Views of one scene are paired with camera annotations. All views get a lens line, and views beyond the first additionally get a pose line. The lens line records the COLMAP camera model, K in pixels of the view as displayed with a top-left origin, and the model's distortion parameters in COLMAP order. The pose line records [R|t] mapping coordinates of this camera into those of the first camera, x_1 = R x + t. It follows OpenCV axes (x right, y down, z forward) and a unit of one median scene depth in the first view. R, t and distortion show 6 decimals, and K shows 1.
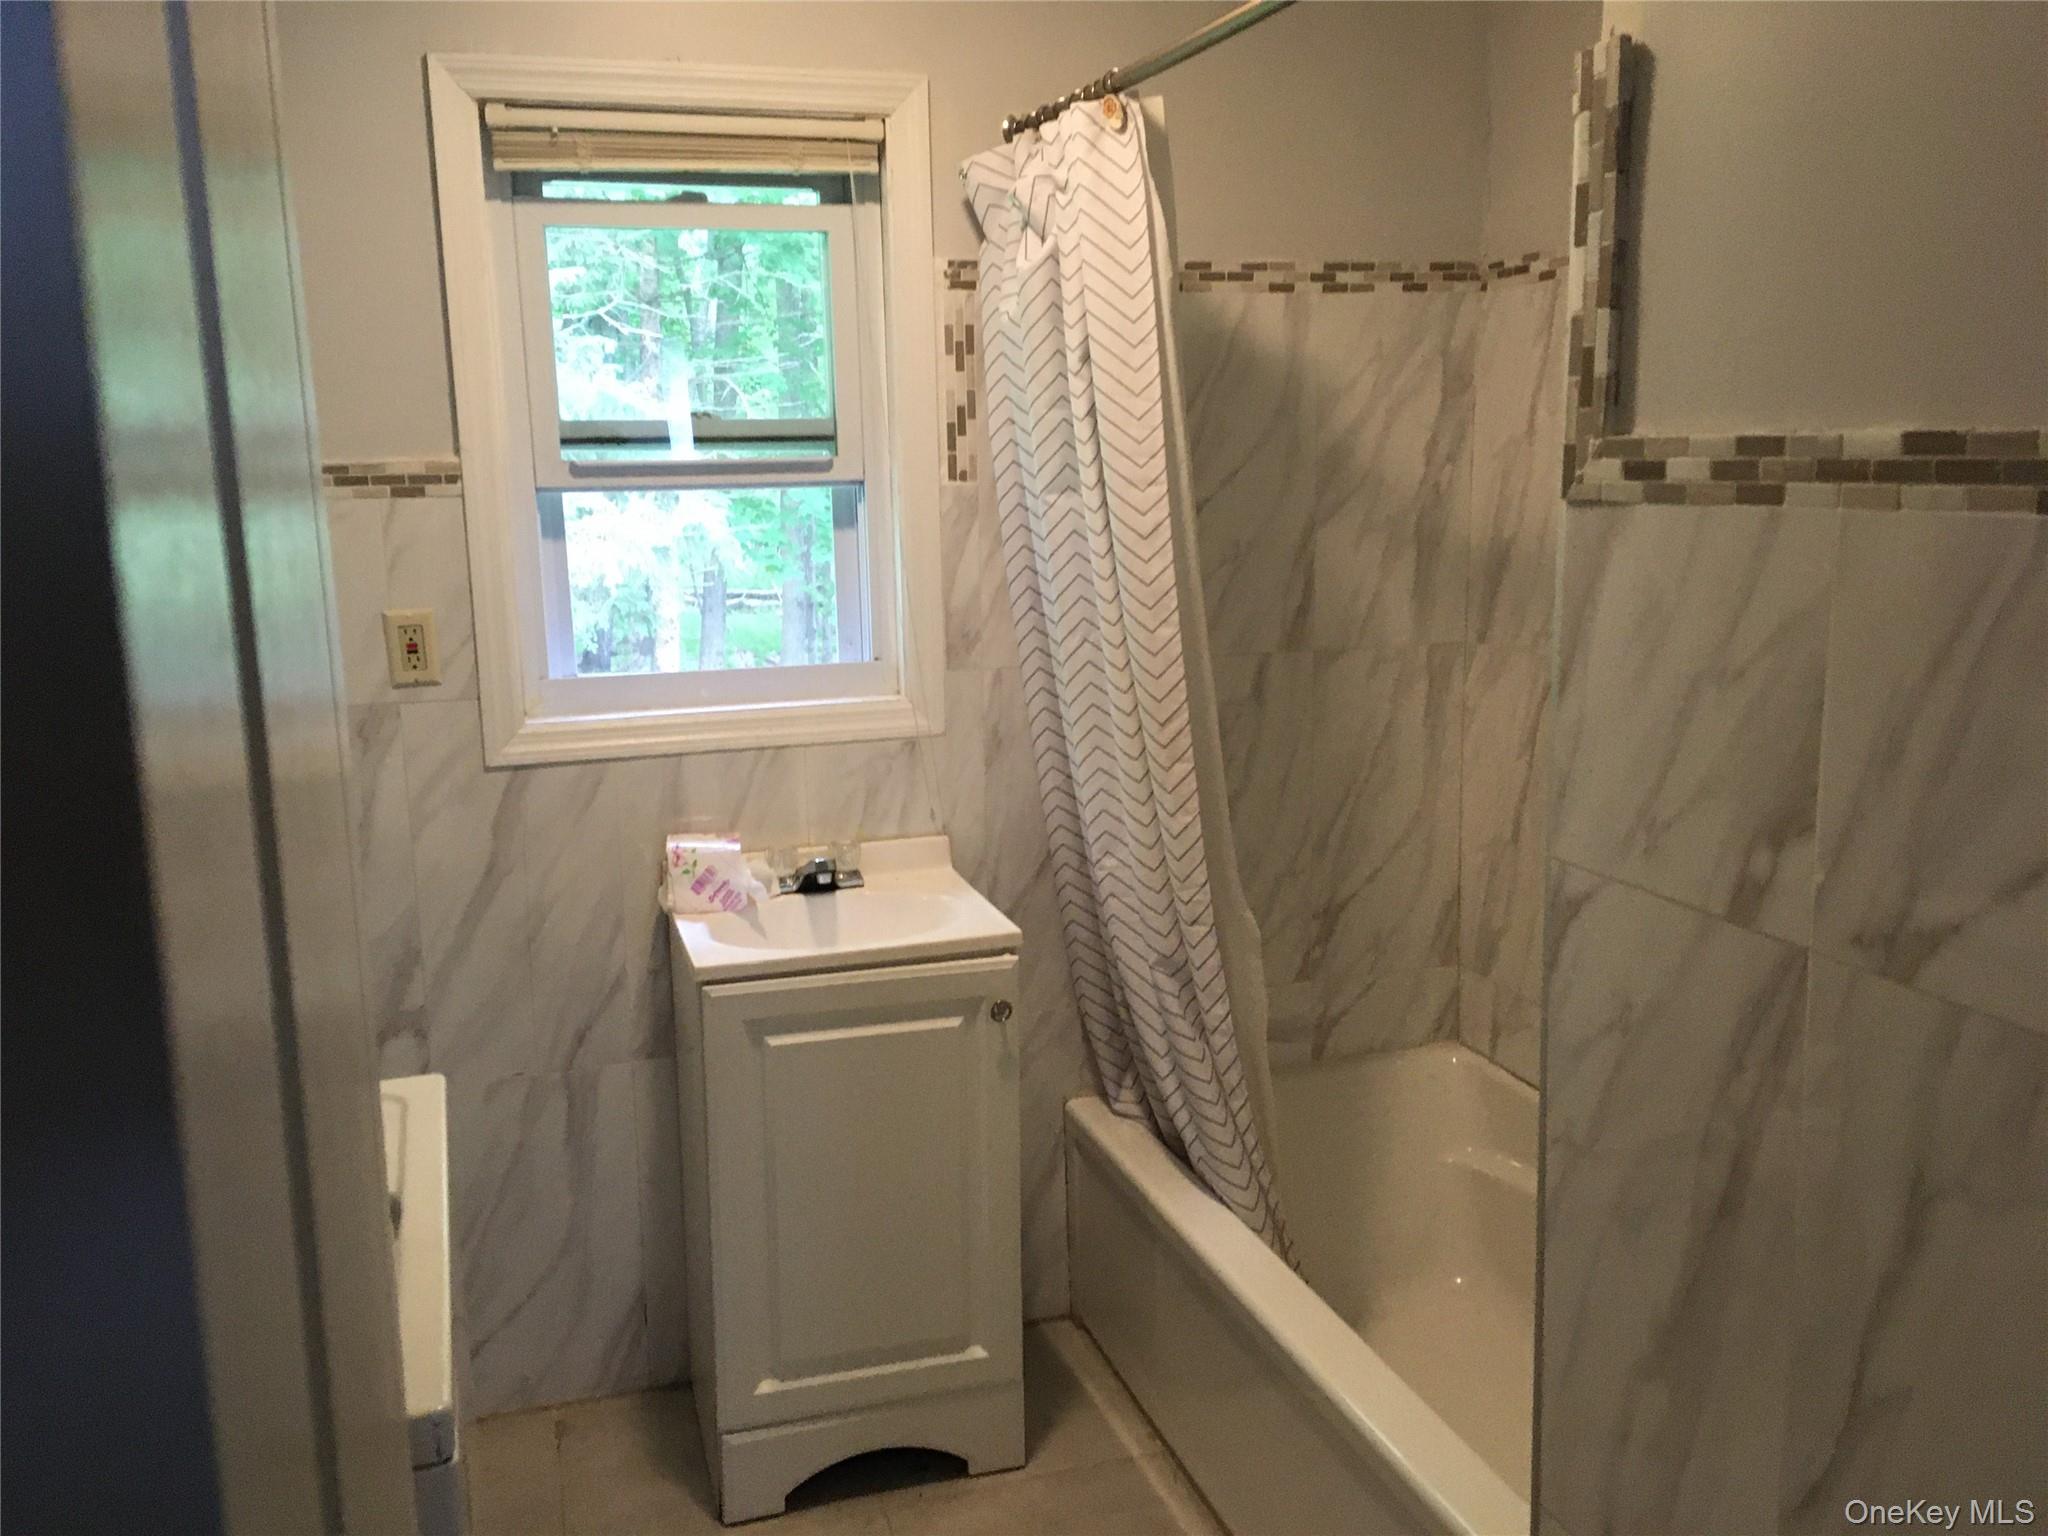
lens RADIAL K [[1731.8, 0, 1015.5], [0, 1731.8, 759.4], [0, 0, 1]] dist [0.096959, -0.142512]
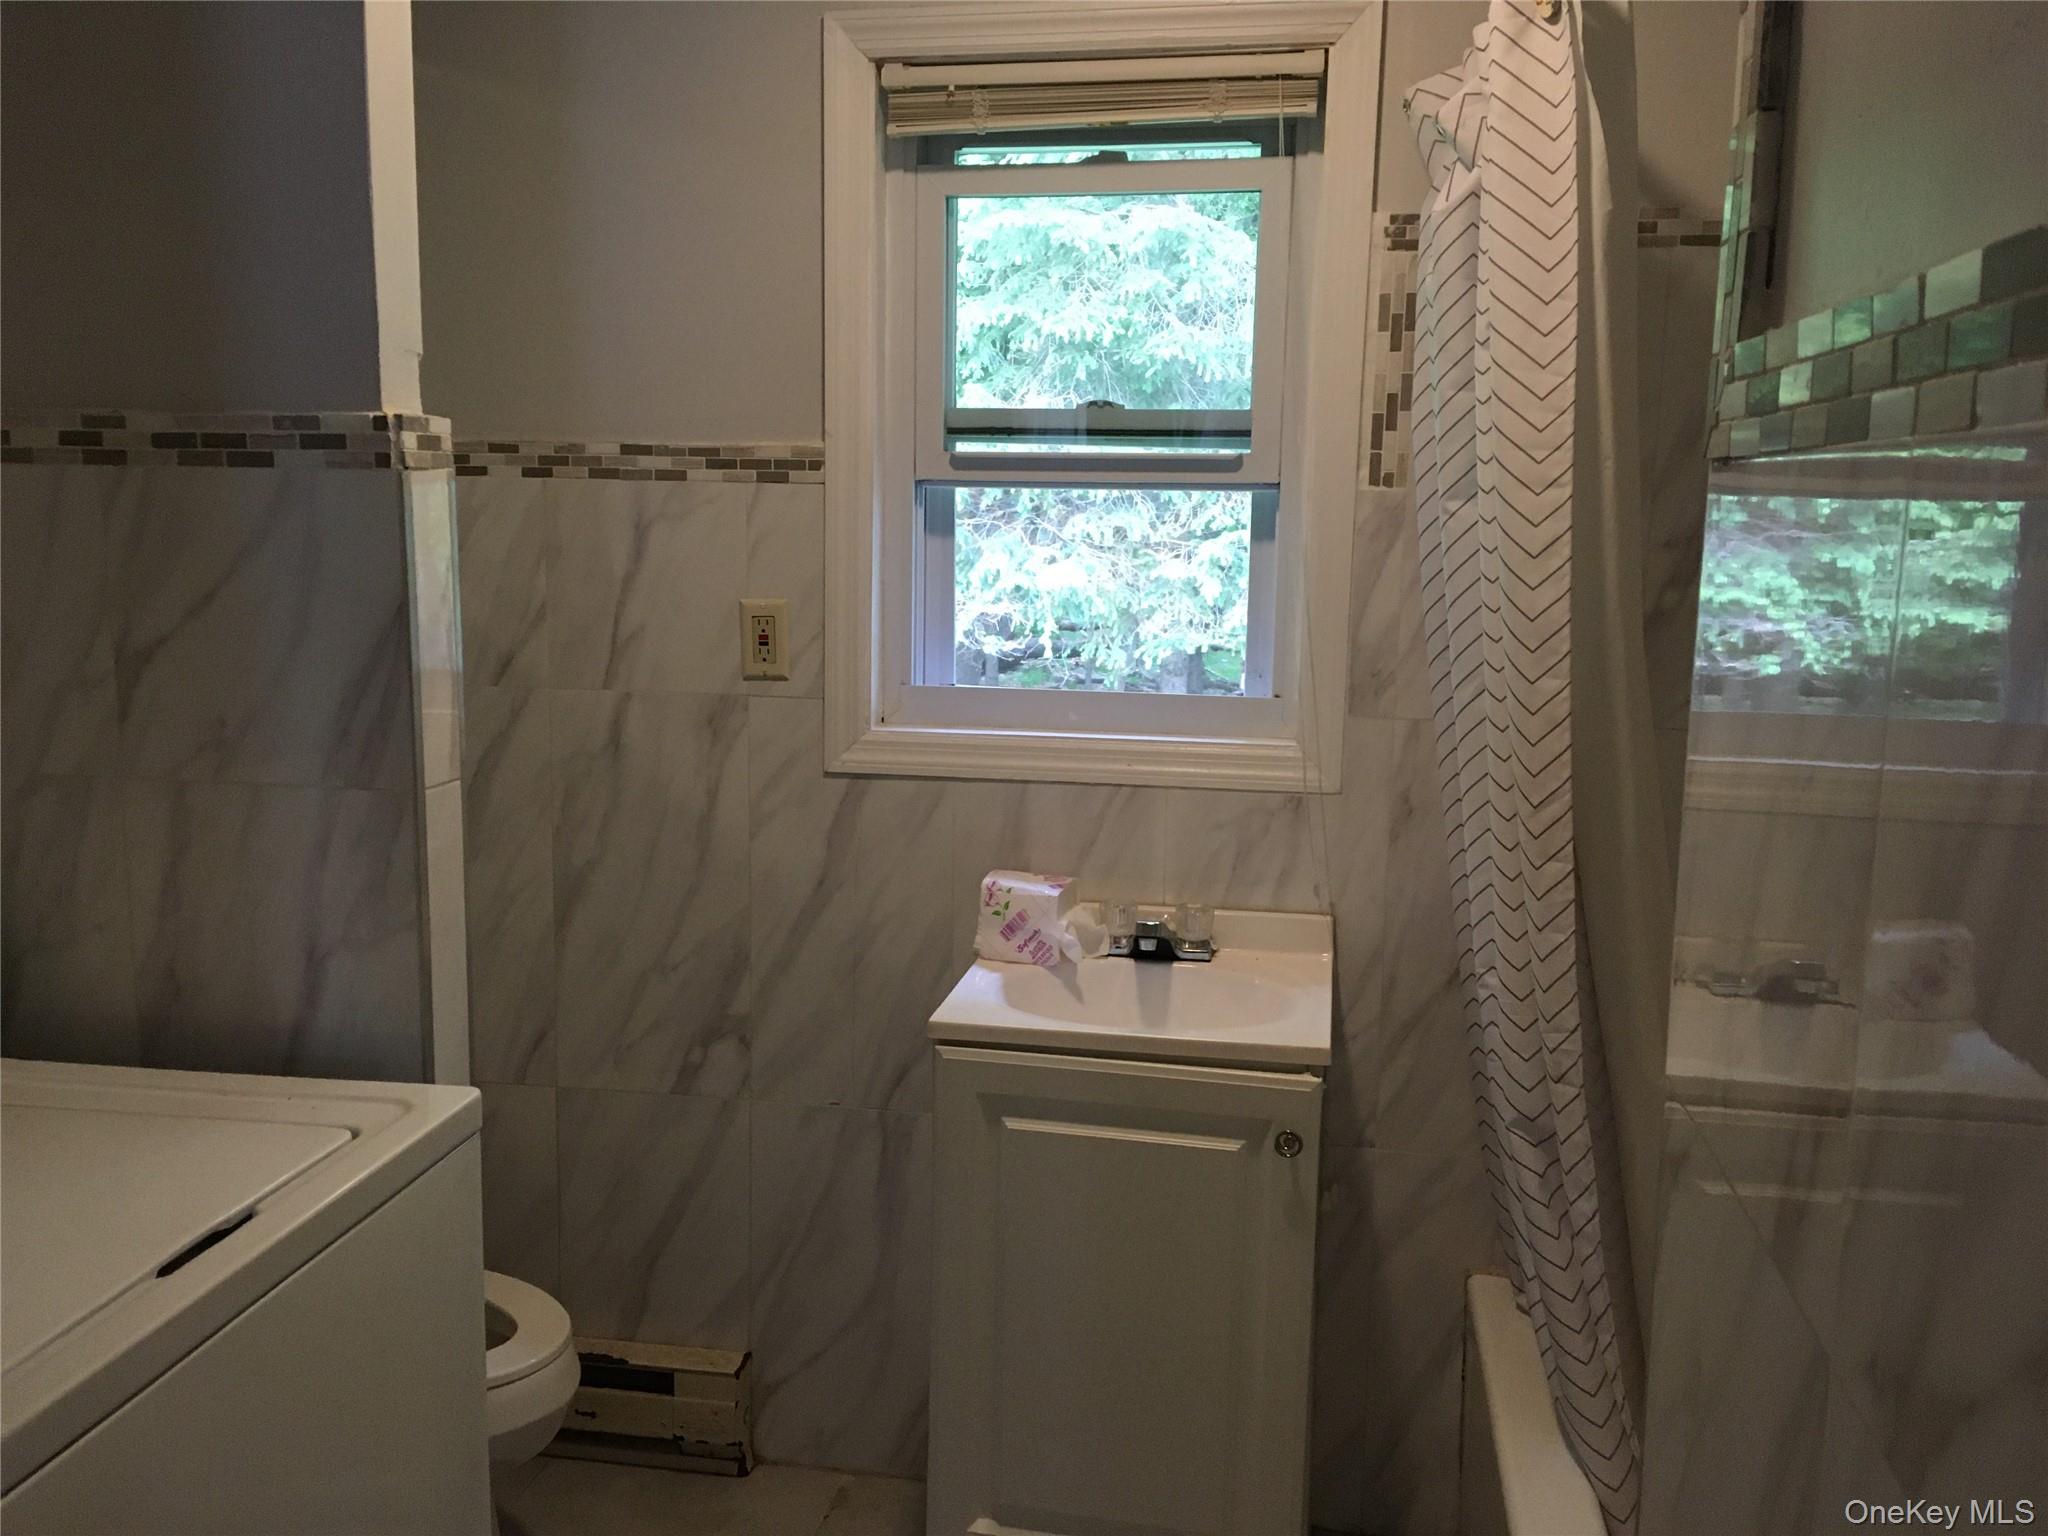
lens RADIAL K [[1731.8, 0, 1015.5], [0, 1731.8, 759.4], [0, 0, 1]] dist [0.096959, -0.142512]
pose [[0.884457, 0.101579, -0.455431, 0.210219], [-0.114315, 0.993444, -0.000425, -0.013609], [0.452402, 0.052439, 0.890271, 0.211879]]
